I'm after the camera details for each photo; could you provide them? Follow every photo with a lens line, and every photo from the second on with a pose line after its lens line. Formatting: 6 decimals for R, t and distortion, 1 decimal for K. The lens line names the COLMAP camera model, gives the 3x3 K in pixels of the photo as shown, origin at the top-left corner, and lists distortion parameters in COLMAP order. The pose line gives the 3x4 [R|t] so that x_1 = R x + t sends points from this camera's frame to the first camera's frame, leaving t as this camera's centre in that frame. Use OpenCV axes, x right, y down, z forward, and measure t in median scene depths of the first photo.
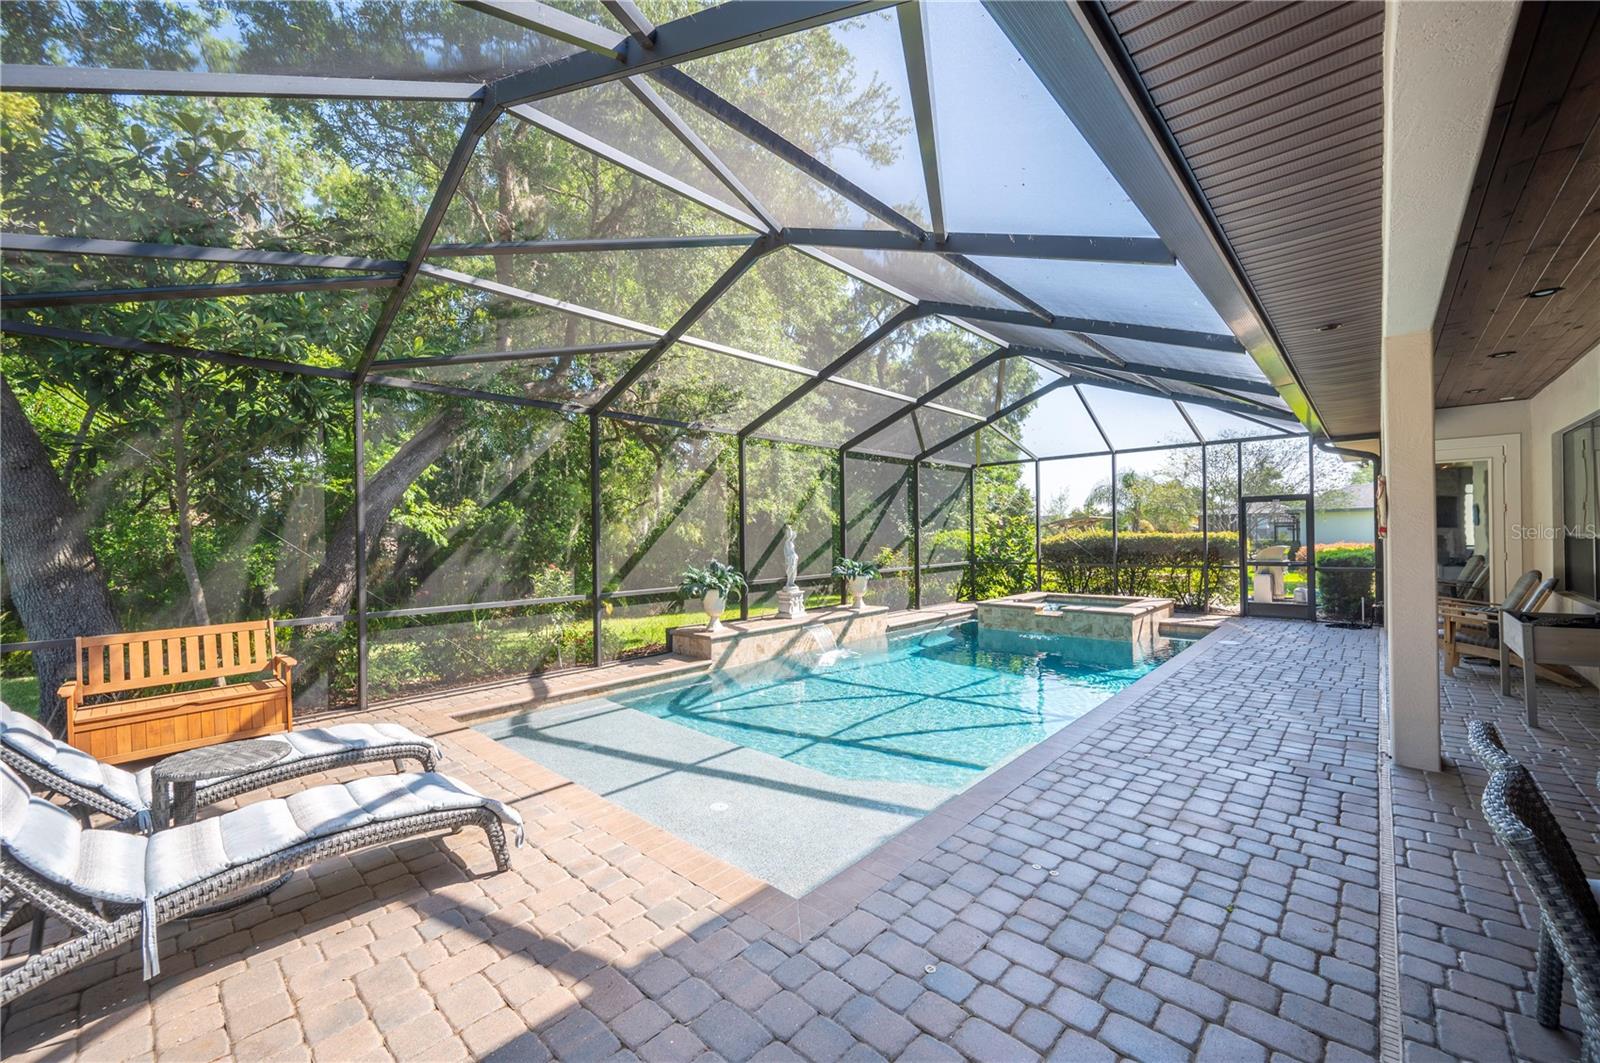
lens RADIAL K [[629.9, 0, 800.0], [0, 629.9, 531.5], [0, 0, 1]] dist [-0.013671, -0.000110]
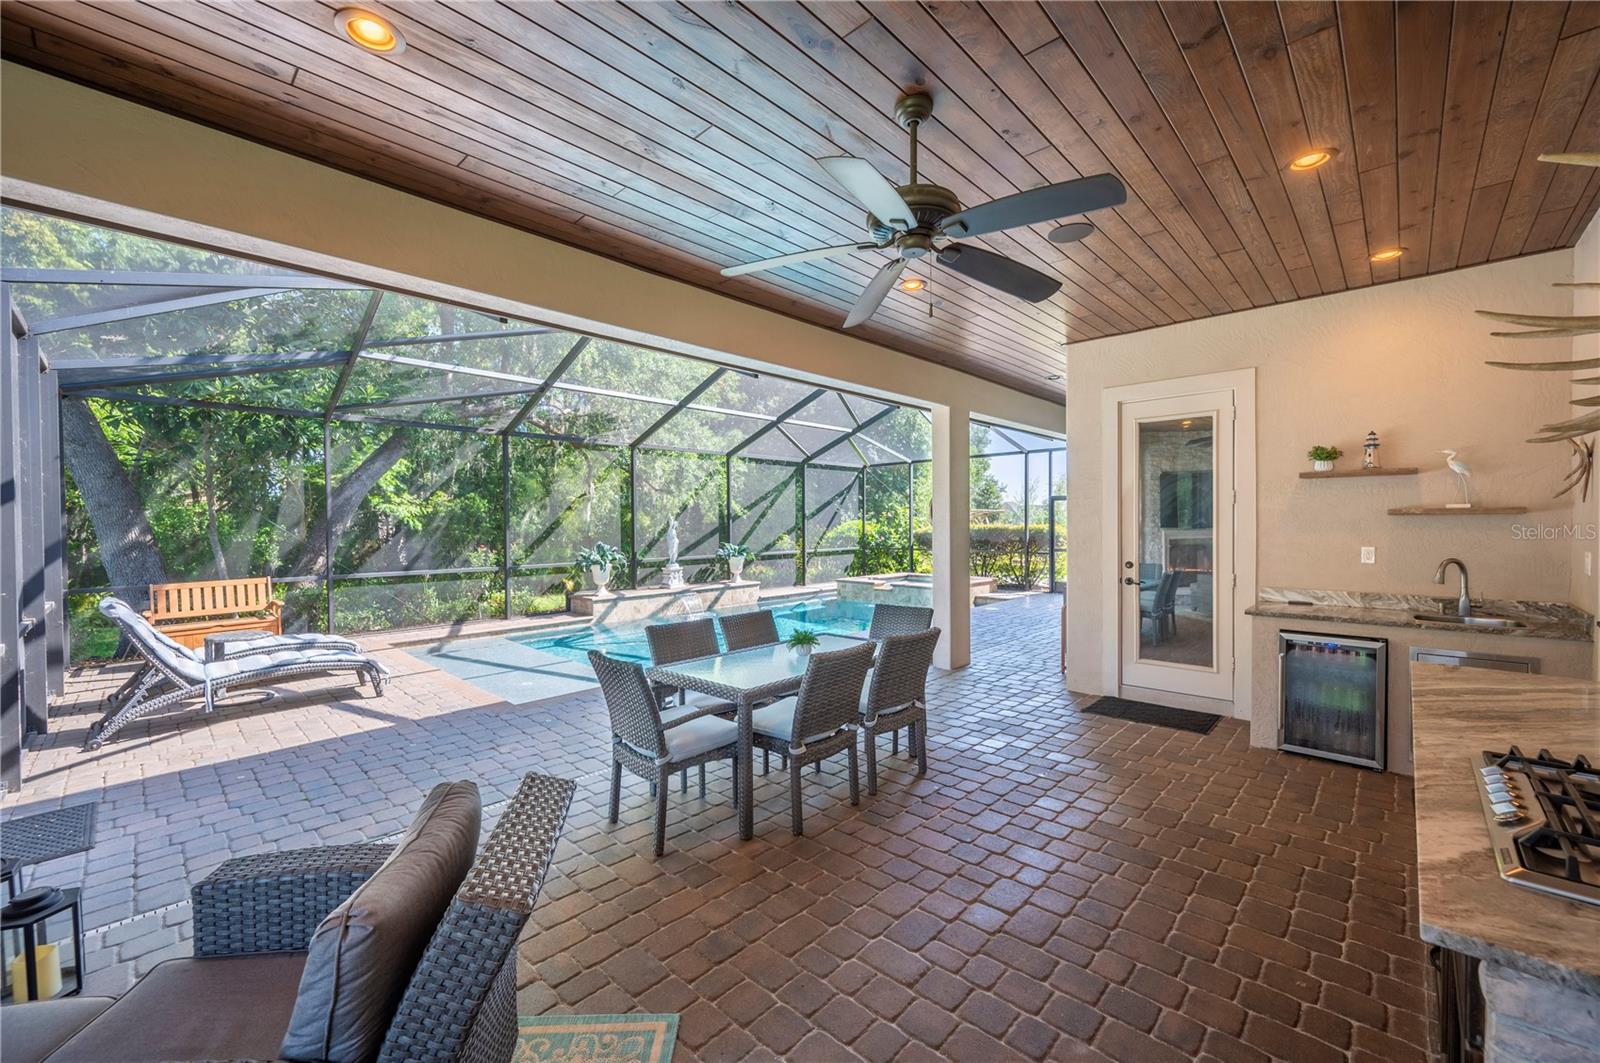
lens RADIAL K [[629.9, 0, 800.0], [0, 629.9, 531.5], [0, 0, 1]] dist [-0.013671, -0.000110]
pose [[0.999866, 0.008900, -0.013767, 0.321082], [-0.008609, 0.999742, 0.021000, -0.010299], [0.013950, -0.020878, 0.999685, -0.344846]]
